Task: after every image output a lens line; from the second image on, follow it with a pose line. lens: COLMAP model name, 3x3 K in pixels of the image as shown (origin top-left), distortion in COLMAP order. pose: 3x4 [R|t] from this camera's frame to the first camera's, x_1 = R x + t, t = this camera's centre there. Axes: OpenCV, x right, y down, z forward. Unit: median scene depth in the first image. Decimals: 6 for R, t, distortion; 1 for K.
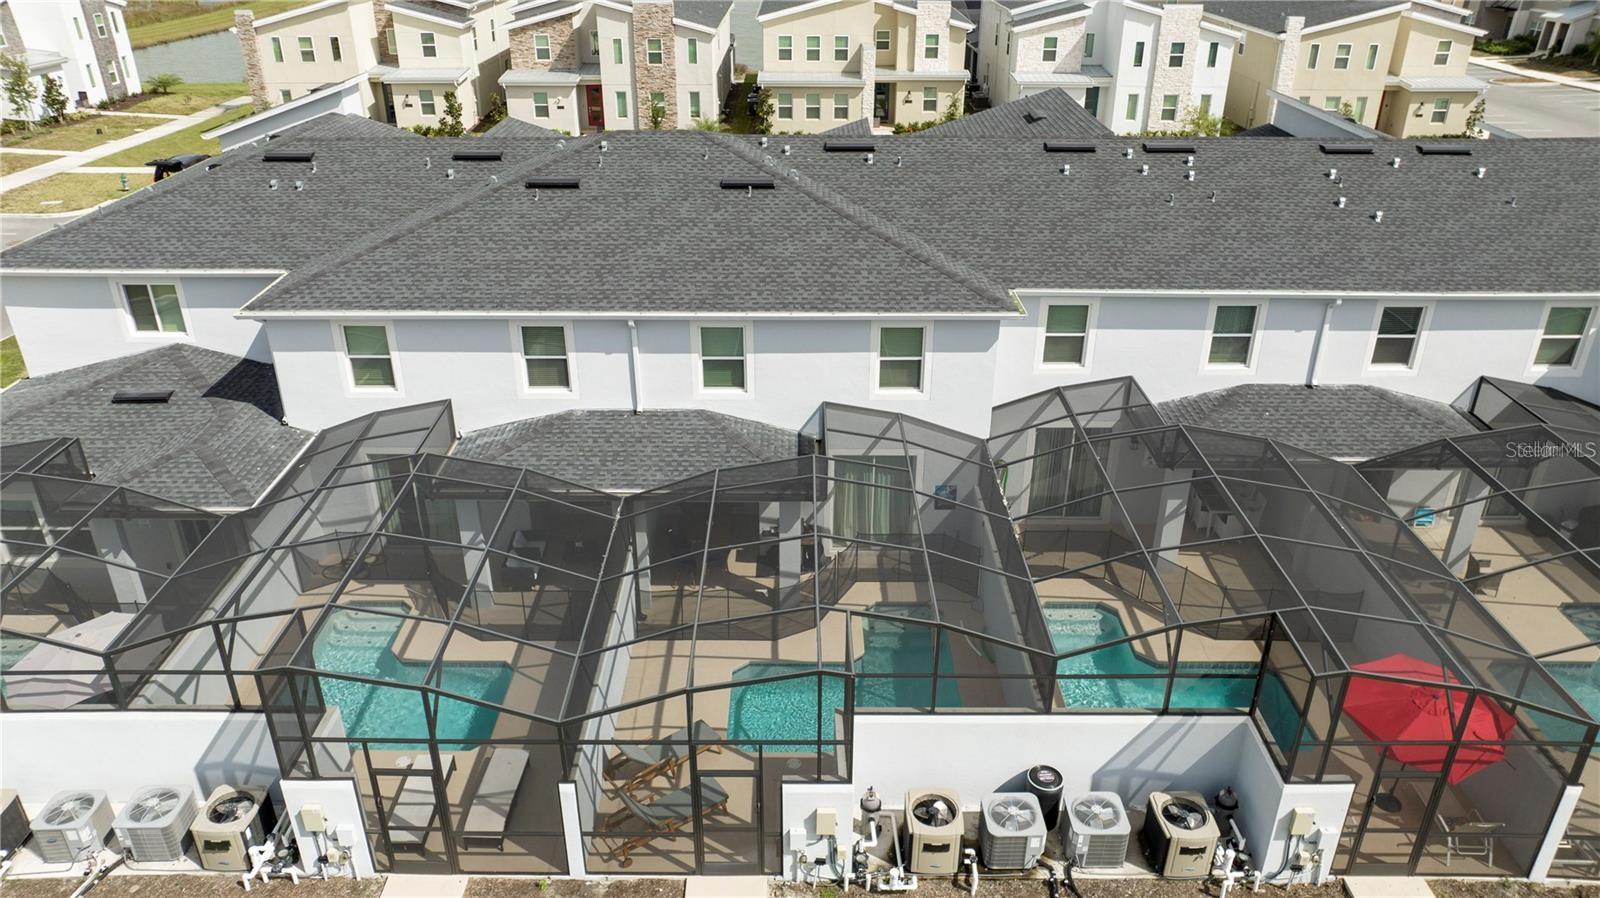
lens RADIAL K [[1138.6, 0, 797.0], [0, 1138.6, 448.9], [0, 0, 1]] dist [-0.031720, 0.032815]
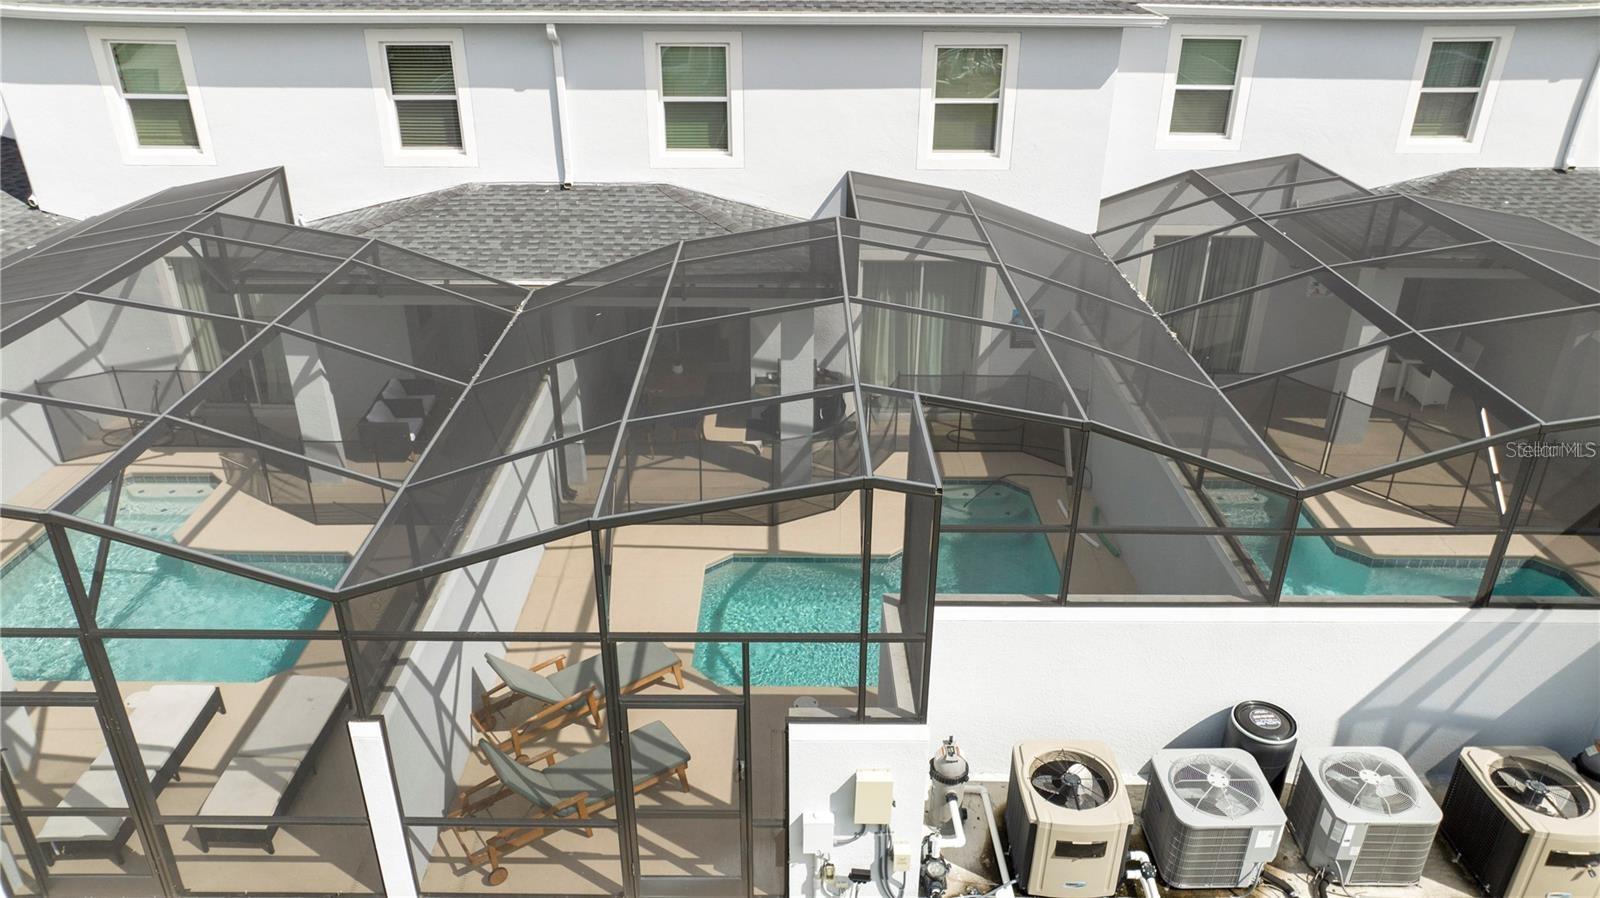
lens RADIAL K [[1138.6, 0, 799.5], [0, 1138.6, 450.5], [0, 0, 1]] dist [-0.031720, 0.032815]
pose [[0.999979, 0.003582, 0.005489, -0.008221], [-0.003596, 0.999990, 0.002529, 0.125085], [-0.005480, -0.002548, 0.999982, 0.358614]]
